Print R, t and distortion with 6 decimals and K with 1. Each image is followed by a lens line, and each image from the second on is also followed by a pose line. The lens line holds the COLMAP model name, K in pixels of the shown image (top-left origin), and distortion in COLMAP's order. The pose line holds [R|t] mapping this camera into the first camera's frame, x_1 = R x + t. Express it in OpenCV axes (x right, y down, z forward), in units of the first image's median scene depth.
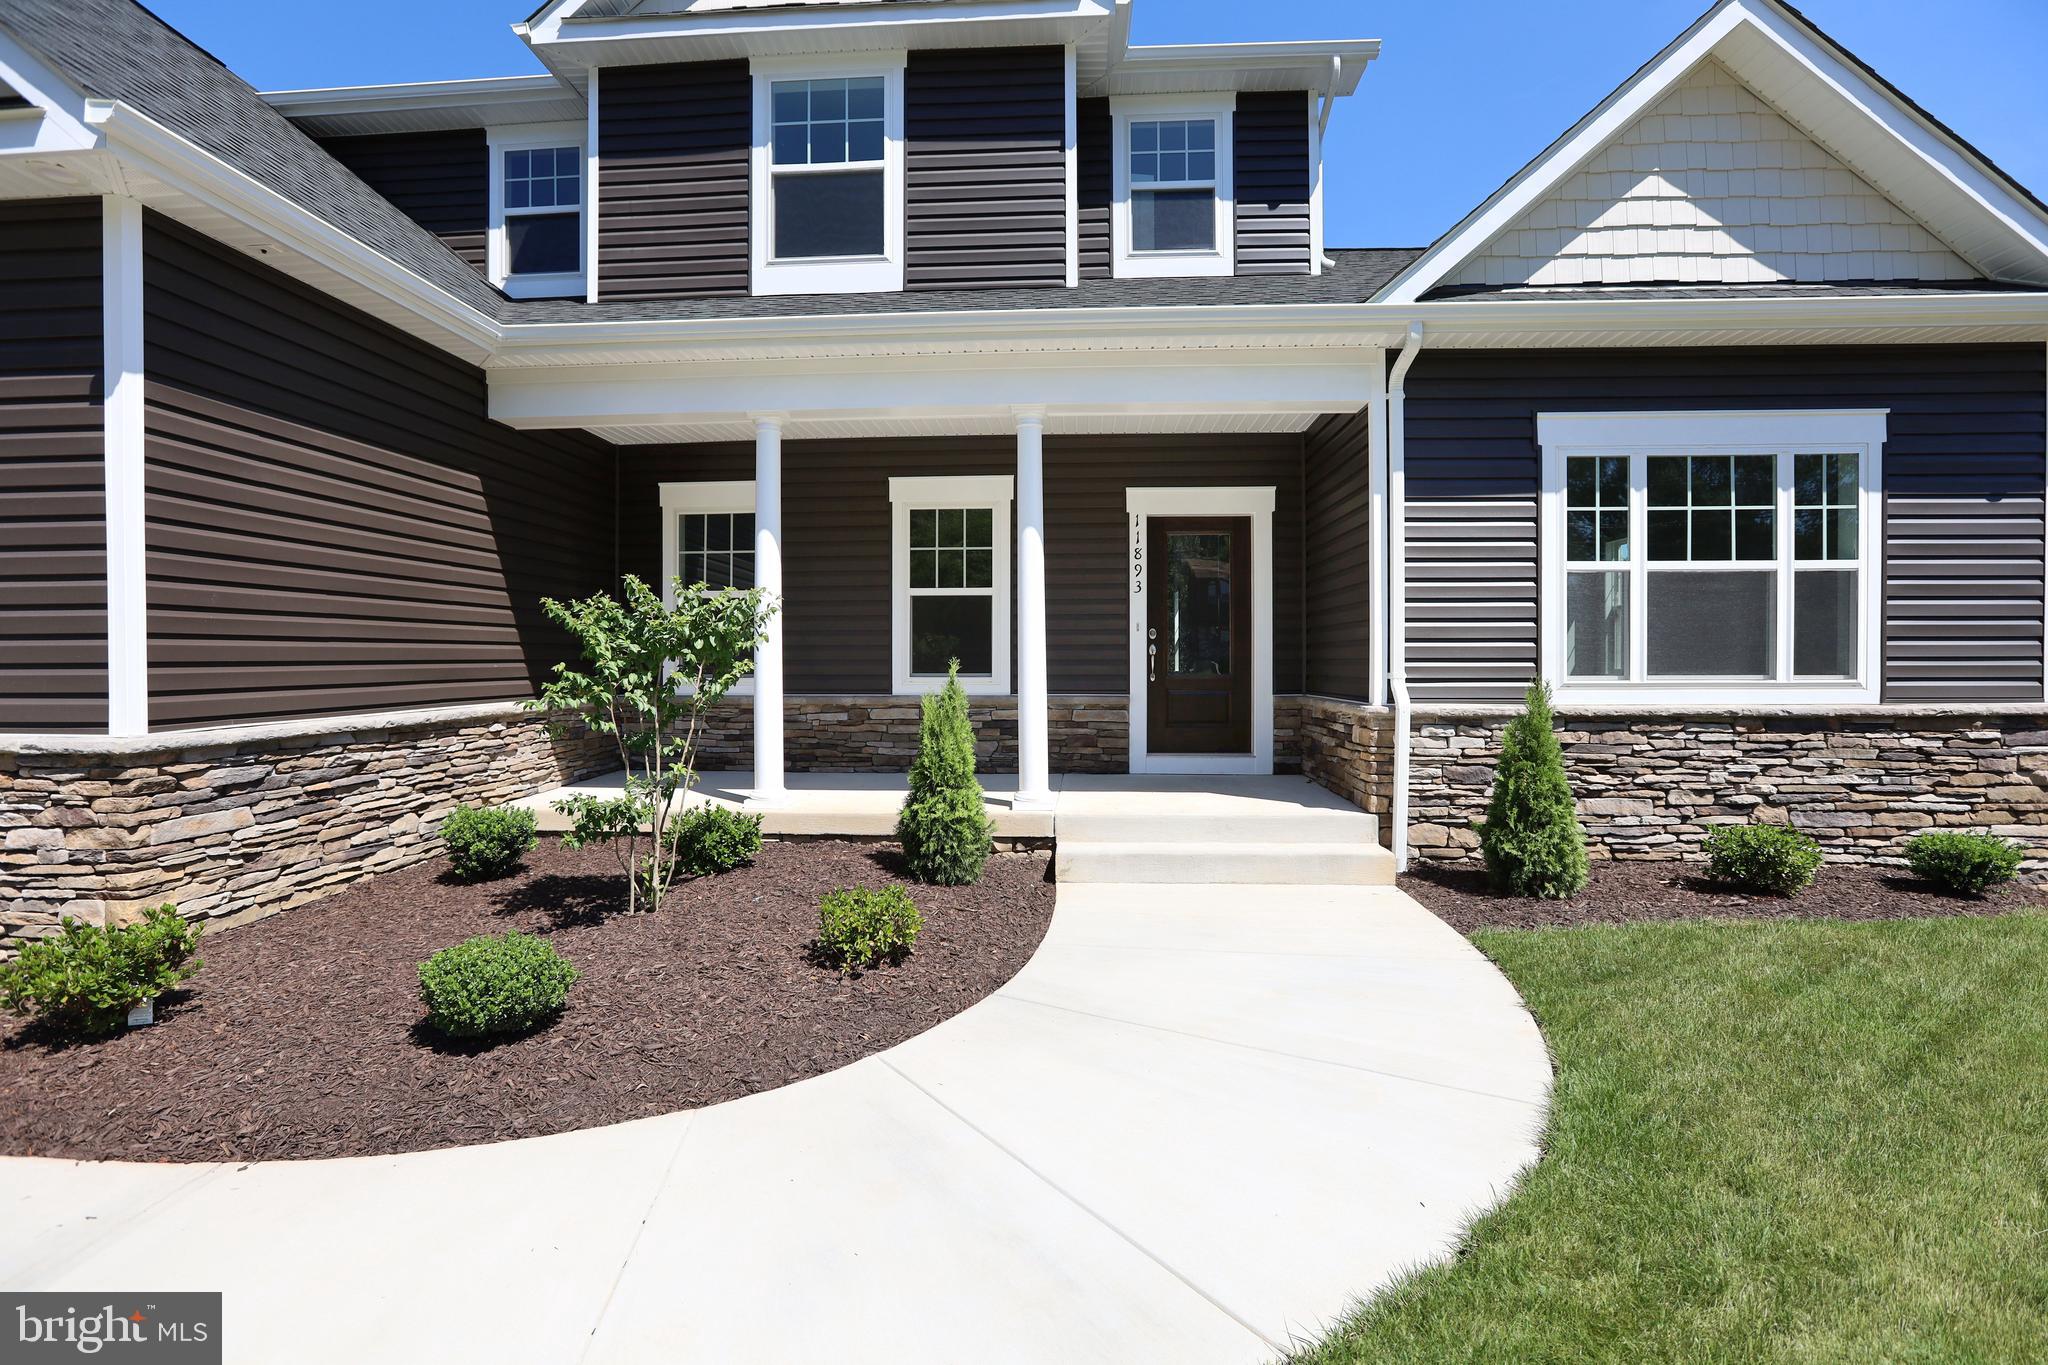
lens RADIAL K [[945.1, 0, 1027.3], [0, 945.1, 678.4], [0, 0, 1]] dist [-0.029829, 0.002916]
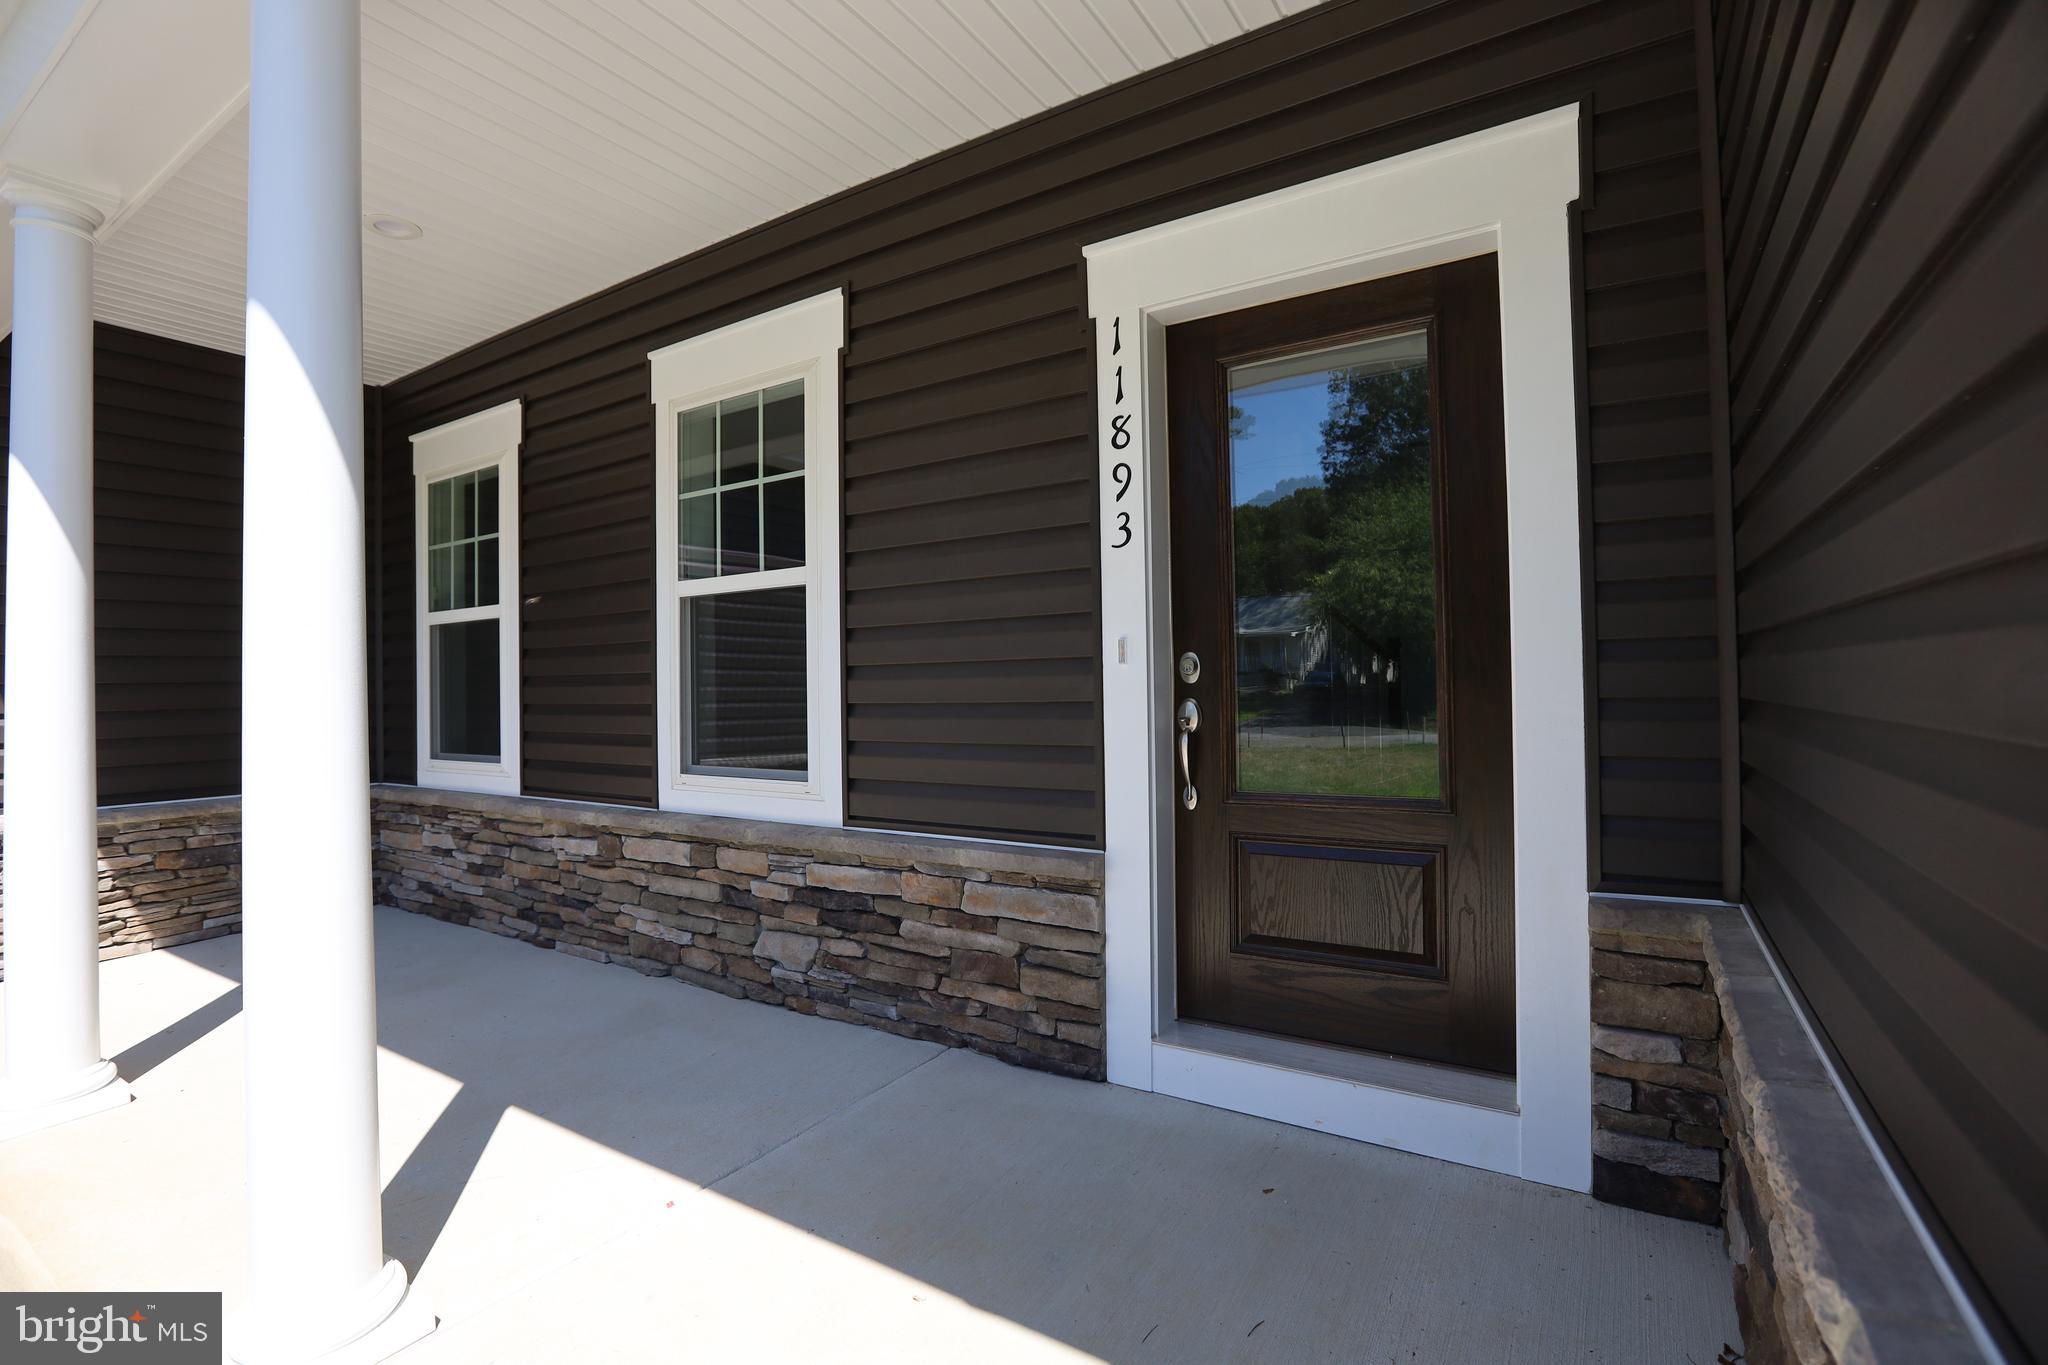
lens RADIAL K [[945.1, 0, 1013.7], [0, 945.1, 676.1], [0, 0, 1]] dist [-0.029829, 0.002916]
pose [[0.872886, -0.018183, -0.487586, 0.244274], [0.006208, 0.999638, -0.026164, -0.036145], [0.487885, 0.019811, 0.872683, 0.683610]]
